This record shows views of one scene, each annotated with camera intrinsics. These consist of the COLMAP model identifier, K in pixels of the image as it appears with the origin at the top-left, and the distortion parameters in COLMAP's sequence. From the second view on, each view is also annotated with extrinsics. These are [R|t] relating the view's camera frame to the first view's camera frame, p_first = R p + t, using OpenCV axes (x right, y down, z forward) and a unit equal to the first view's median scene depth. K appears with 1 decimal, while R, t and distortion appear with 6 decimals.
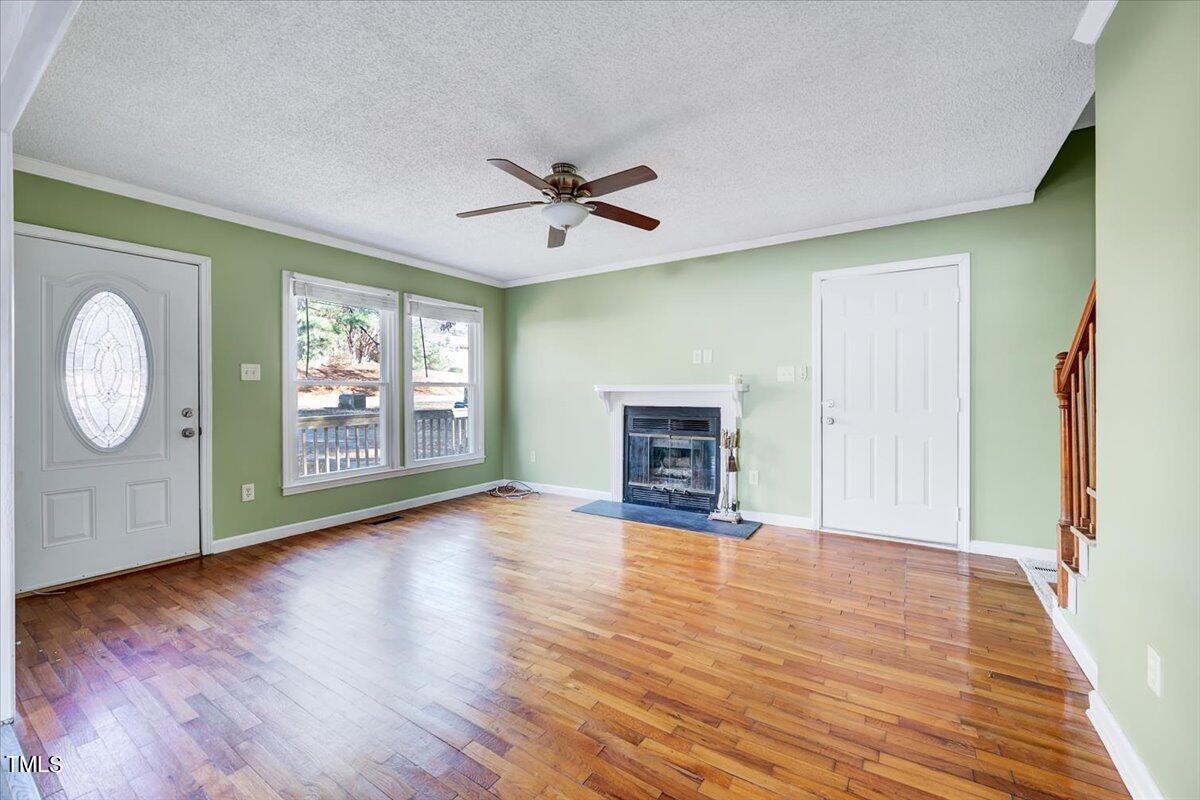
lens RADIAL K [[480.1, 0, 600.9], [0, 480.1, 396.1], [0, 0, 1]] dist [-0.009468, -0.000199]
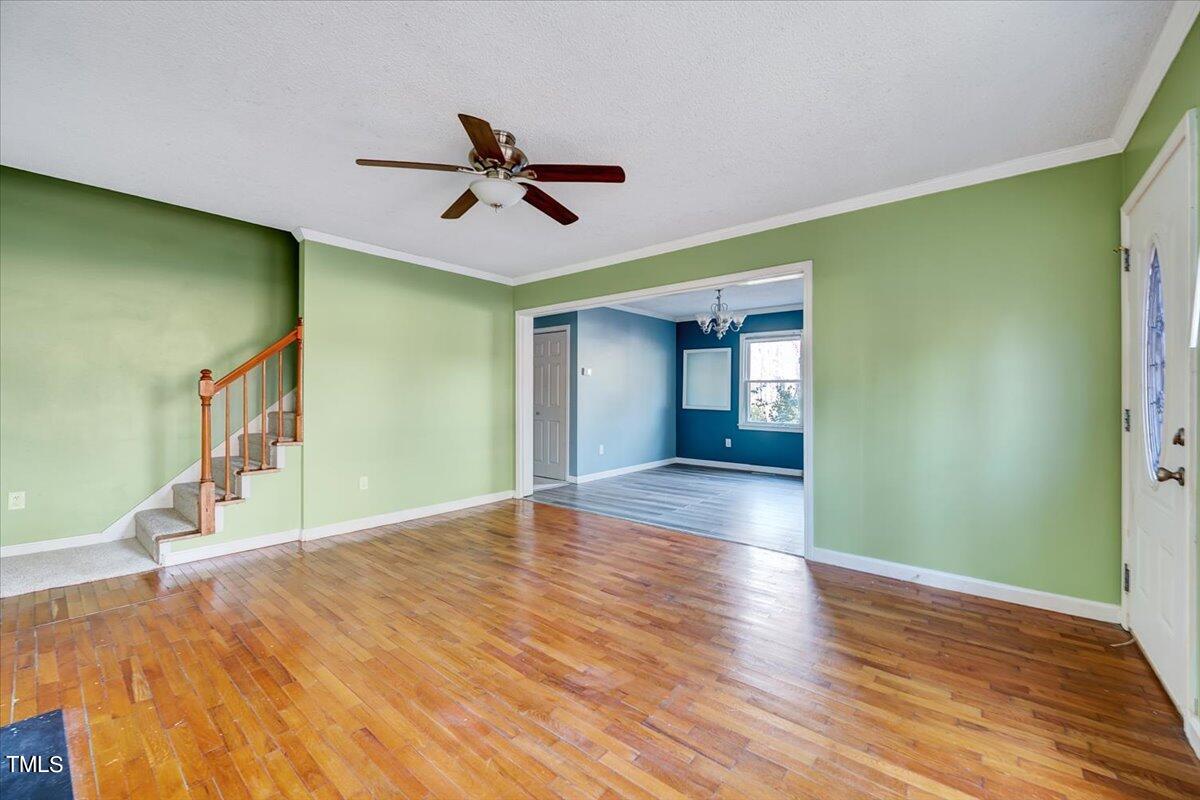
lens RADIAL K [[480.1, 0, 600.9], [0, 480.1, 396.1], [0, 0, 1]] dist [-0.009468, -0.000199]
pose [[-0.994355, -0.001136, 0.106102, -0.294155], [-0.000613, 0.999987, 0.004966, -0.010127], [-0.106106, 0.004873, -0.994343, 1.563325]]
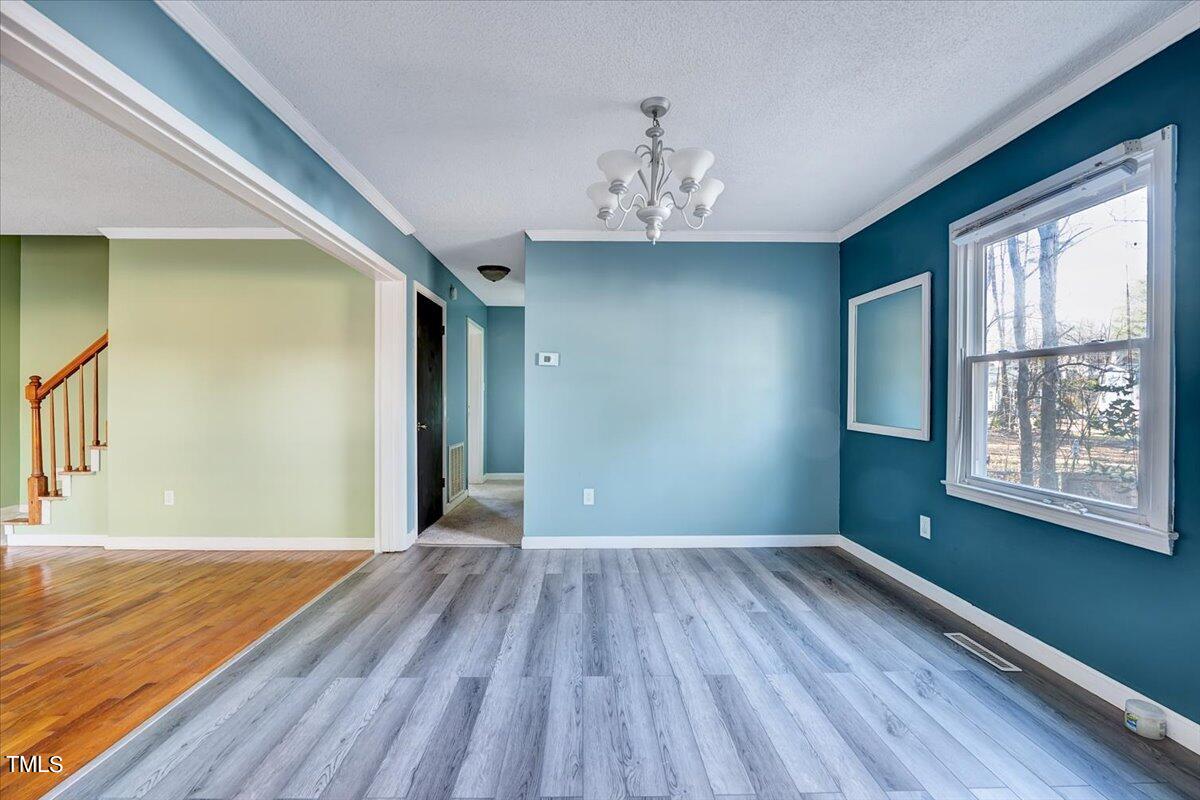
lens RADIAL K [[478.6, 0, 594.6], [0, 478.6, 403.4], [0, 0, 1]] dist [-0.009142, 0.000129]
pose [[-0.561286, -0.005431, 0.827604, -1.027701], [0.002312, 0.999964, 0.008130, -0.004229], [-0.827619, 0.006477, -0.561253, 0.185018]]
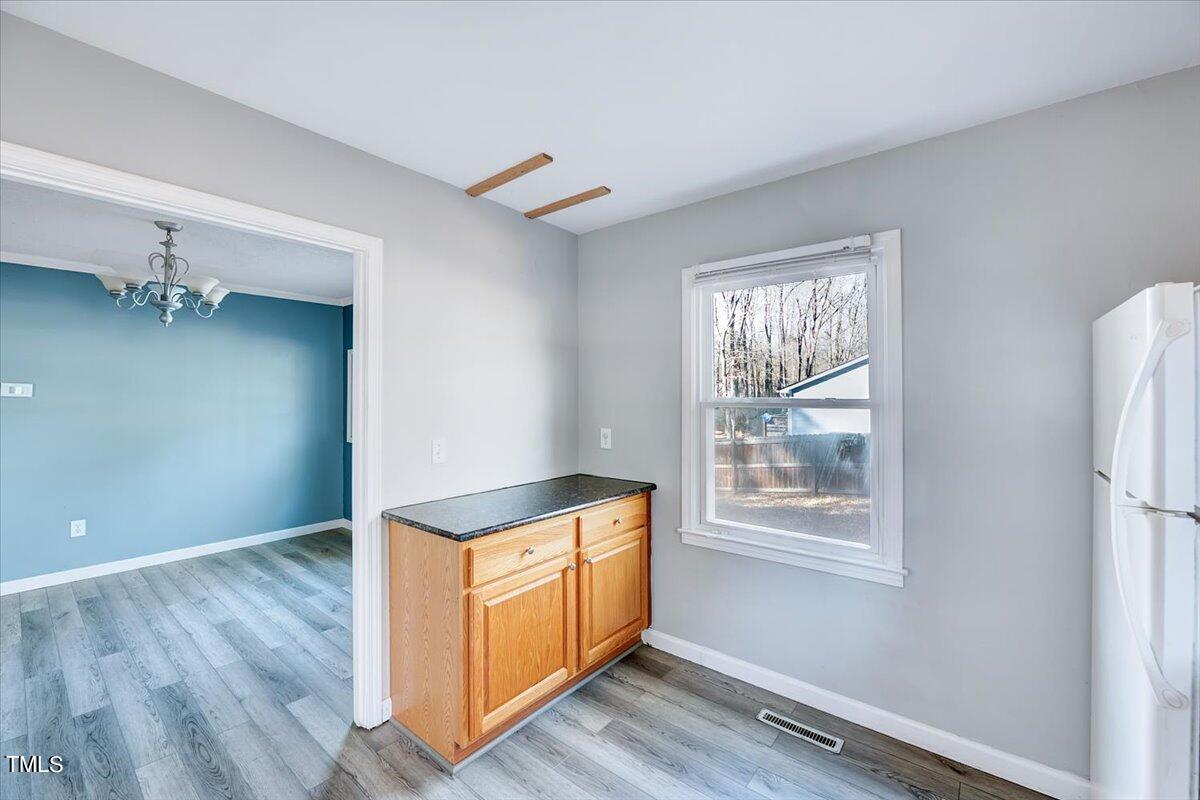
lens RADIAL K [[480.1, 0, 600.9], [0, 480.1, 396.1], [0, 0, 1]] dist [-0.009468, -0.000199]
pose [[-0.994627, 0.002378, 0.103501, -1.422505], [0.002407, 0.999997, 0.000157, -0.082641], [-0.103500, 0.000405, -0.994629, 0.543726]]
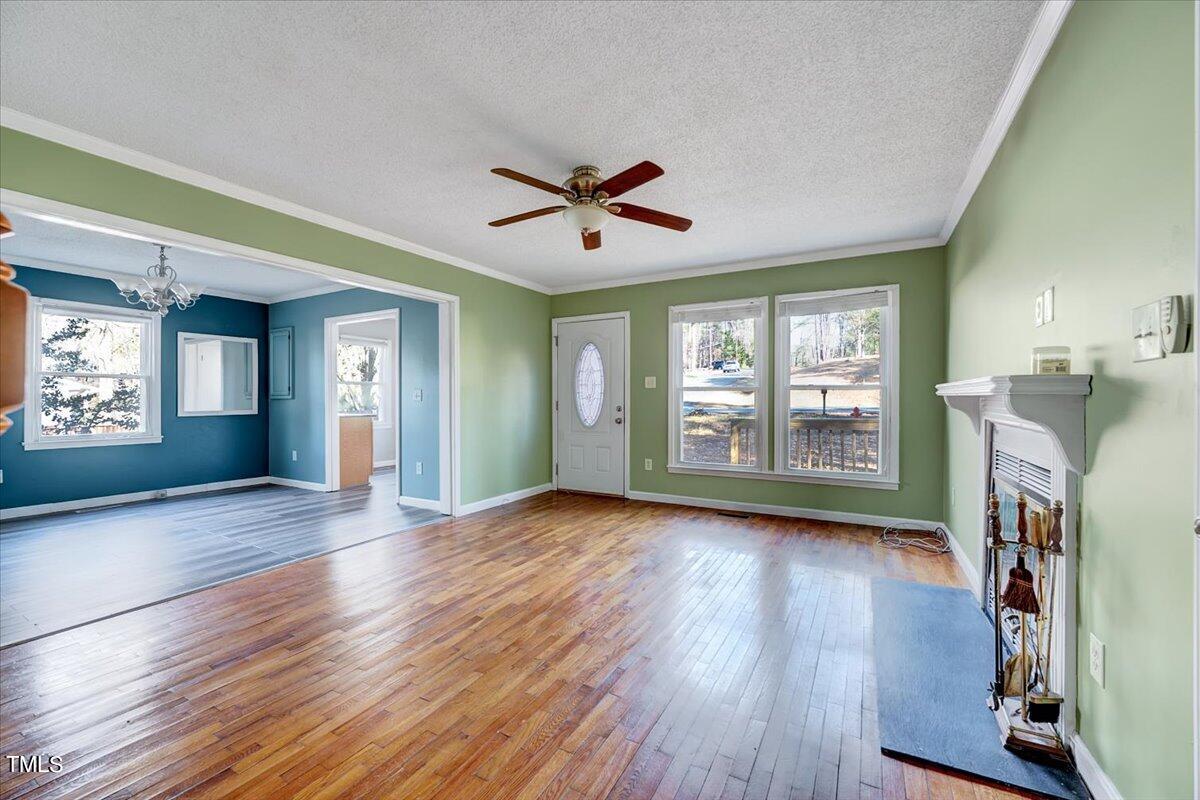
lens RADIAL K [[480.1, 0, 600.9], [0, 480.1, 396.1], [0, 0, 1]] dist [-0.009468, -0.000199]
pose [[0.071971, -0.001400, -0.997406, 0.782606], [-0.005060, 0.999986, -0.001769, -0.005300], [0.997394, 0.005174, 0.071963, 0.813696]]
